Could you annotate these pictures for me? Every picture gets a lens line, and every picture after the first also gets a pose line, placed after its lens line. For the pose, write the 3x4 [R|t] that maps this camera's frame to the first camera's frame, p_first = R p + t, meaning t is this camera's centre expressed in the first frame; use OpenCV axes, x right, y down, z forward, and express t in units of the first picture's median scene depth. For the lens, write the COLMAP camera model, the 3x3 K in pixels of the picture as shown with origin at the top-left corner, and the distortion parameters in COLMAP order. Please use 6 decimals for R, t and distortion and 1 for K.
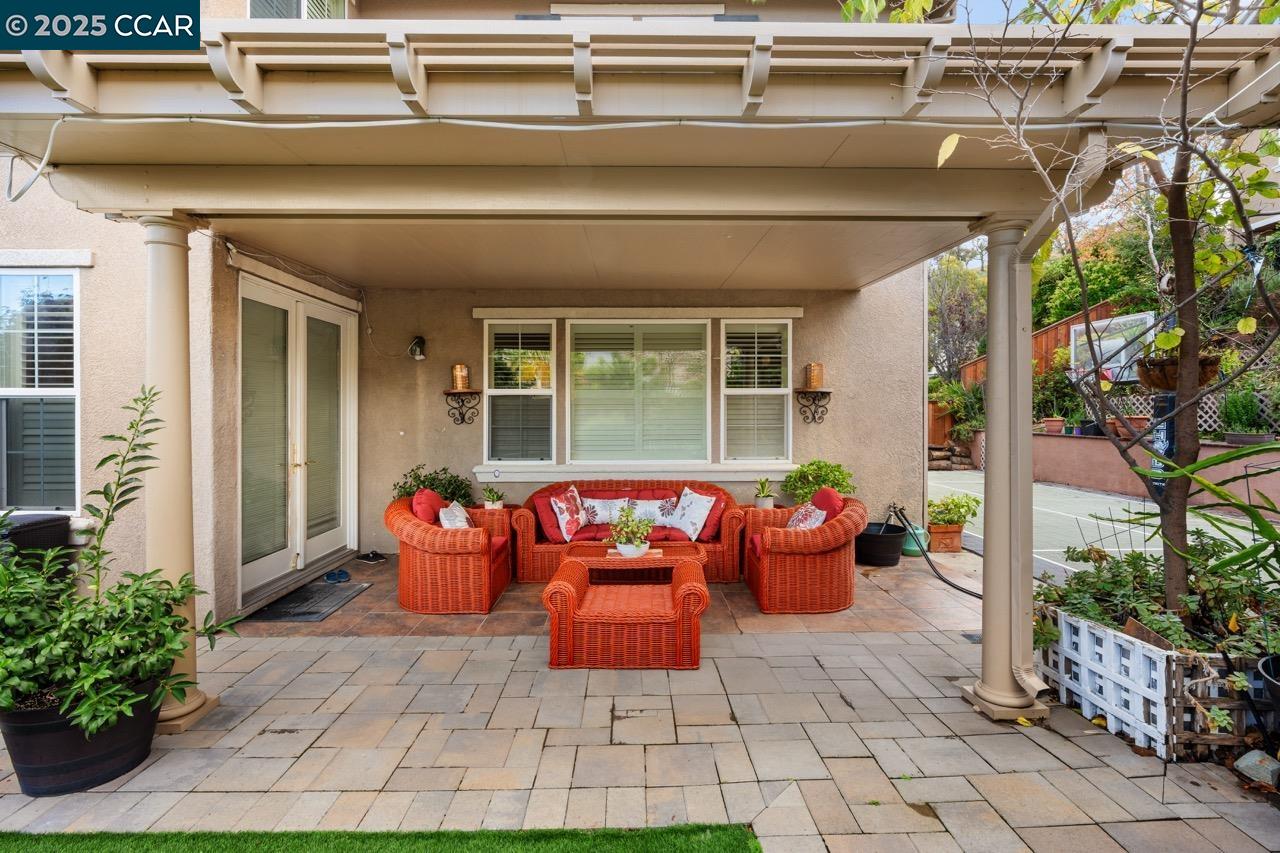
lens RADIAL K [[584.8, 0, 638.3], [0, 584.8, 407.9], [0, 0, 1]] dist [-0.001469, 0.000093]
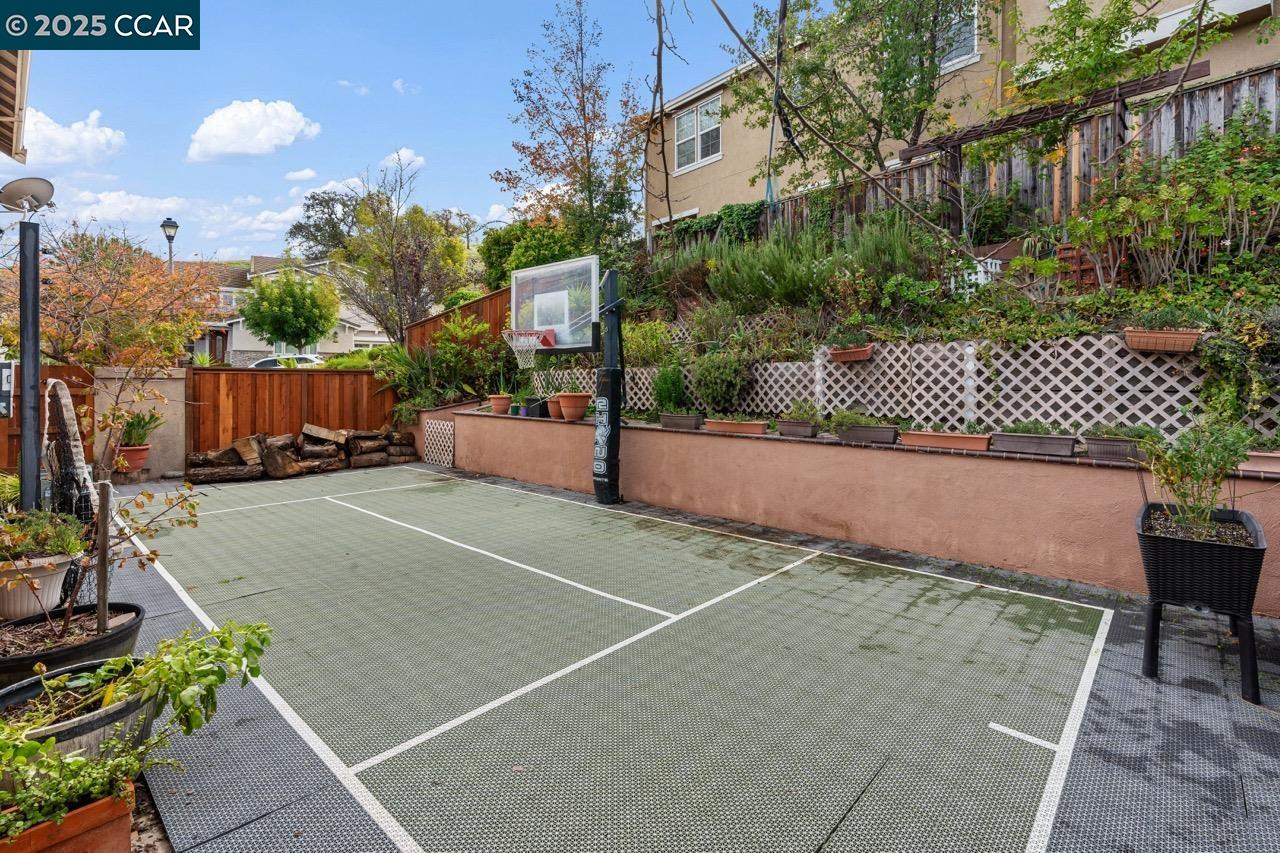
lens RADIAL K [[584.8, 0, 638.3], [0, 584.8, 407.9], [0, 0, 1]] dist [-0.001469, 0.000093]
pose [[0.692122, -0.026237, 0.721304, 0.549428], [-0.009973, 0.998896, 0.045904, -0.006650], [-0.721712, -0.038965, 0.691096, 0.646483]]
